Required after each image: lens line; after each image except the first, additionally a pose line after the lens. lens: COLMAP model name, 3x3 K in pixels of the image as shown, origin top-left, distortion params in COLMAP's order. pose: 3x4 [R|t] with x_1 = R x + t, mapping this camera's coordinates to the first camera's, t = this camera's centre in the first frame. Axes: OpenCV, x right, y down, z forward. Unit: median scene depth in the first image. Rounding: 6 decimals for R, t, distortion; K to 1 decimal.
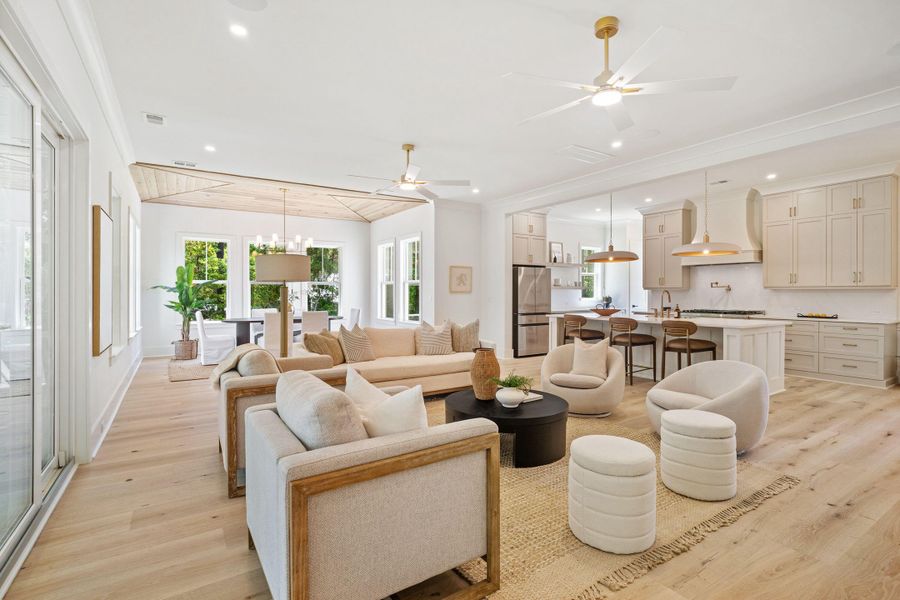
lens RADIAL K [[430.0, 0, 450.8], [0, 430.0, 296.6], [0, 0, 1]] dist [0.000566, 0.003095]
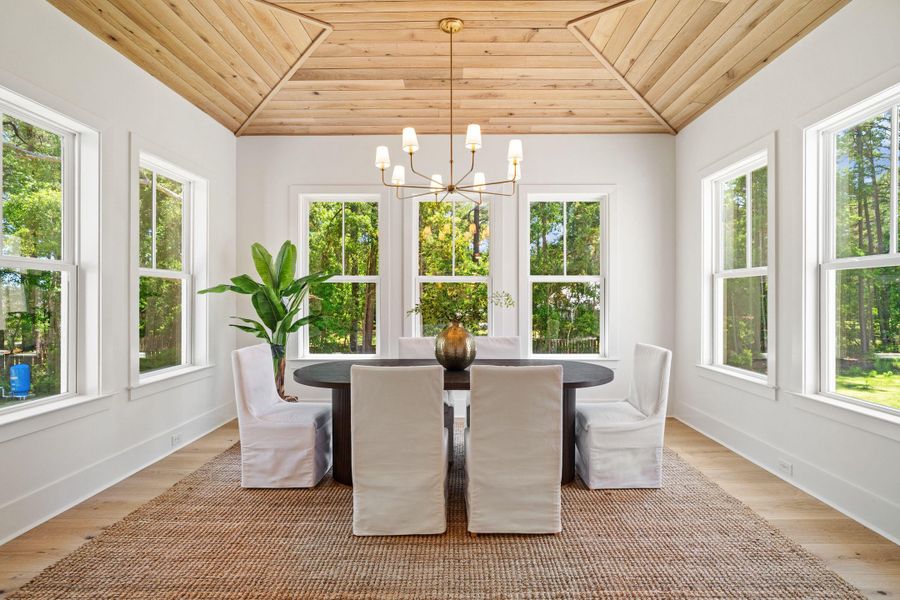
lens RADIAL K [[430.0, 0, 453.2], [0, 430.0, 300.2], [0, 0, 1]] dist [0.000566, 0.003095]
pose [[0.831875, 0.001690, -0.554961, -0.154532], [-0.004323, 0.999985, -0.003435, -0.007237], [0.554947, 0.005256, 0.831869, 0.599814]]
